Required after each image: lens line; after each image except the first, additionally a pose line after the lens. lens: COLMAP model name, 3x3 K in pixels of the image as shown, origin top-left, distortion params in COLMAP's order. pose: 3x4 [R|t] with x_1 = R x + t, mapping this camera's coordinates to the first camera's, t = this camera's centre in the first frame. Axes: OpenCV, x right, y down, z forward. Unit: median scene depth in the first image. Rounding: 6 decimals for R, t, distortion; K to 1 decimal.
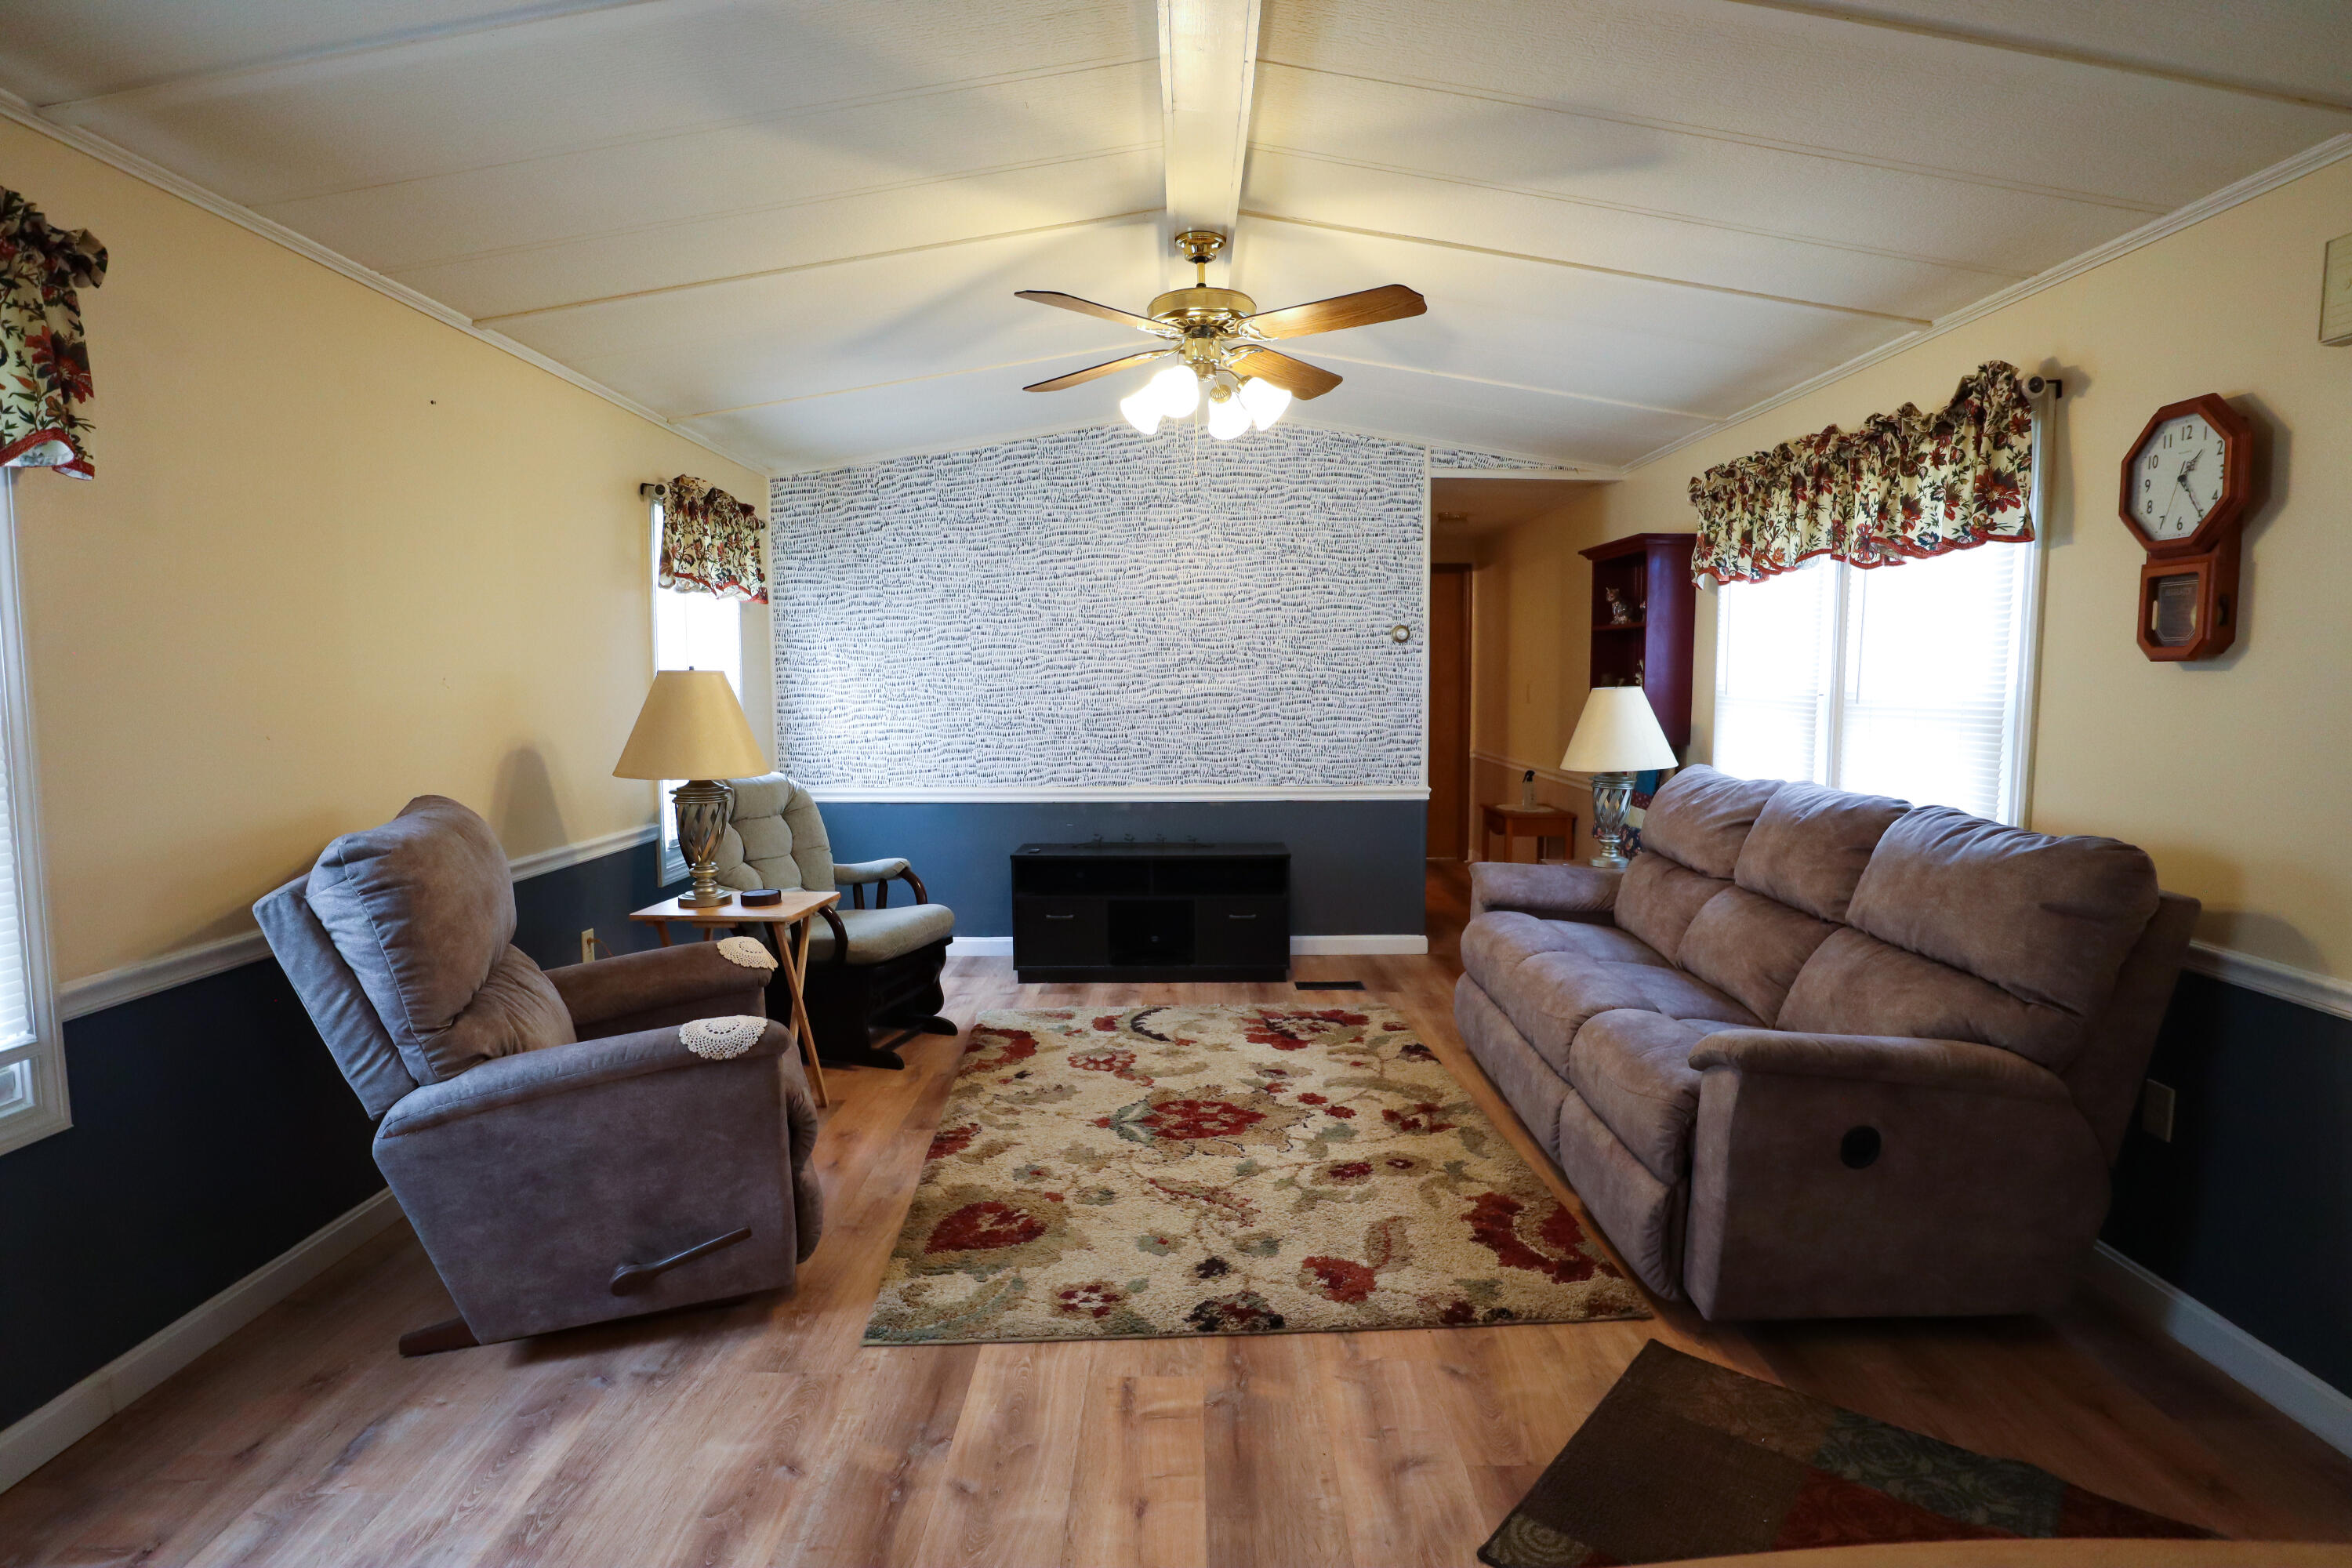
lens RADIAL K [[1180.8, 0, 1191.1], [0, 1180.8, 796.3], [0, 0, 1]] dist [-0.033983, 0.000593]
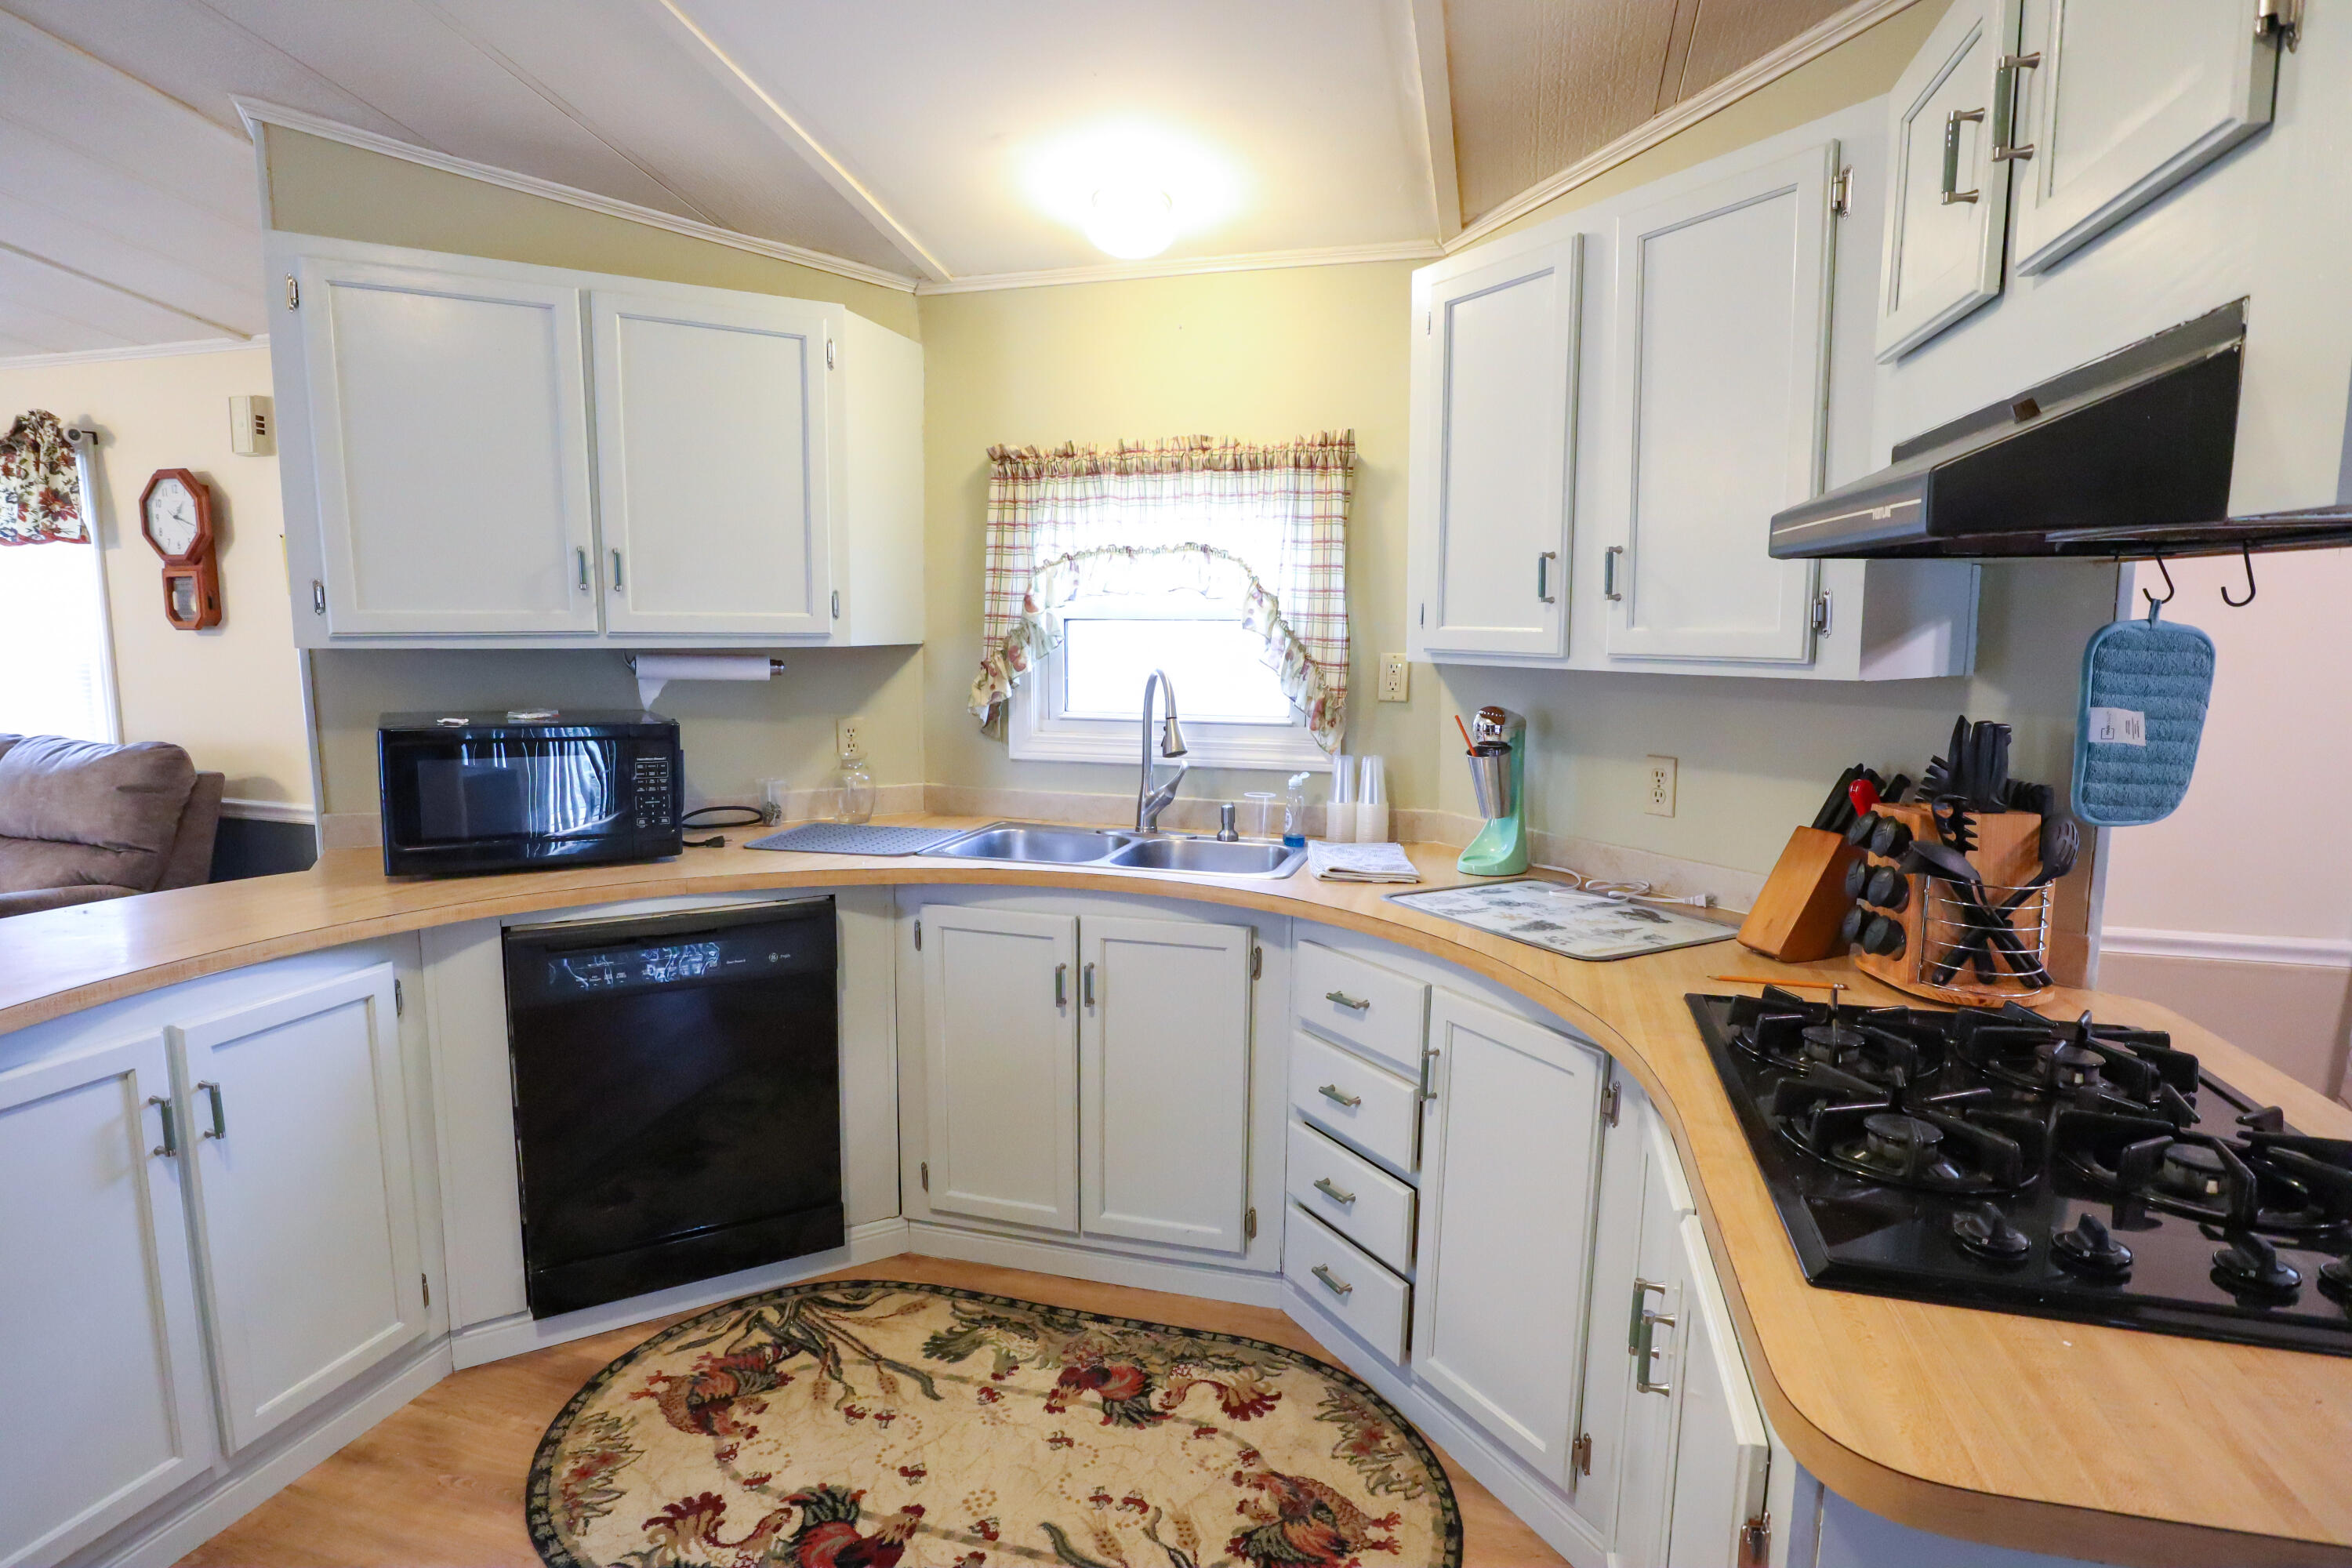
lens RADIAL K [[1180.8, 0, 1191.1], [0, 1180.8, 796.3], [0, 0, 1]] dist [-0.033983, 0.000593]
pose [[0.263914, -0.126416, 0.956226, -0.305519], [0.085878, 0.990517, 0.107247, 0.053763], [-0.960716, 0.053815, 0.272267, -0.683731]]
